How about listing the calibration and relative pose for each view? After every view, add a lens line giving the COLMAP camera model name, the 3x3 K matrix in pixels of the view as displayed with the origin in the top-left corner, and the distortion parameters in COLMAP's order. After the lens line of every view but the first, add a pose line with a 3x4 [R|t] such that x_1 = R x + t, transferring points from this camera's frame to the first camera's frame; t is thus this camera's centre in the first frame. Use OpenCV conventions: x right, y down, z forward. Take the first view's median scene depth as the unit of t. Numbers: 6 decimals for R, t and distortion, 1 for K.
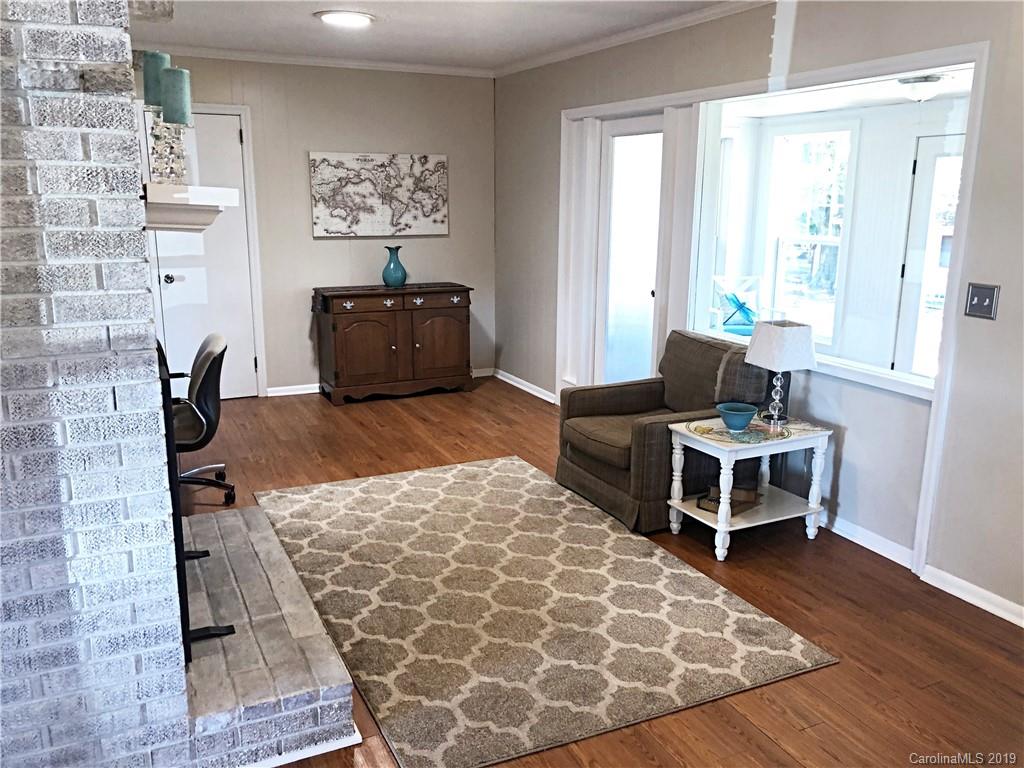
lens RADIAL K [[839.4, 0, 514.5], [0, 839.4, 383.8], [0, 0, 1]] dist [0.023309, -0.012084]
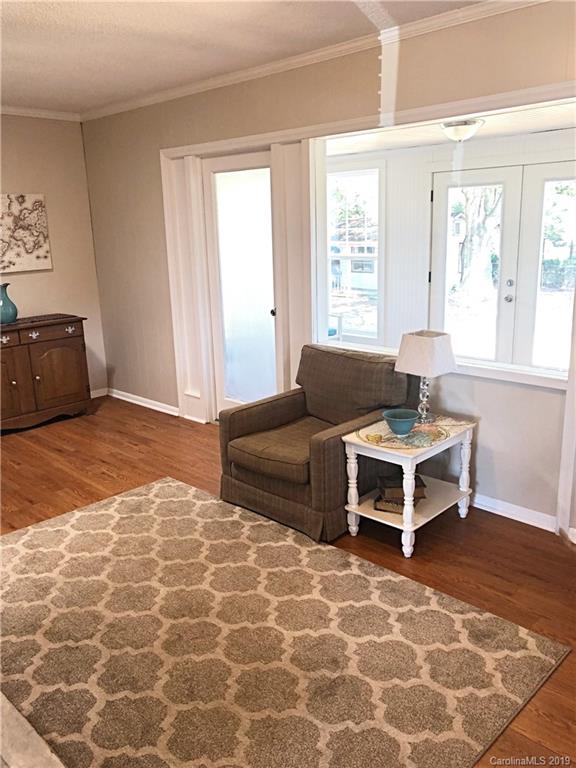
lens RADIAL K [[641.5, 0, 284.8], [0, 641.5, 373.1], [0, 0, 1]] dist [0.008563, 0.003328]
pose [[0.941203, -0.111869, 0.318784, -0.128486], [0.110884, 0.993605, 0.021298, -0.055024], [-0.319128, 0.015303, 0.947588, 0.240698]]
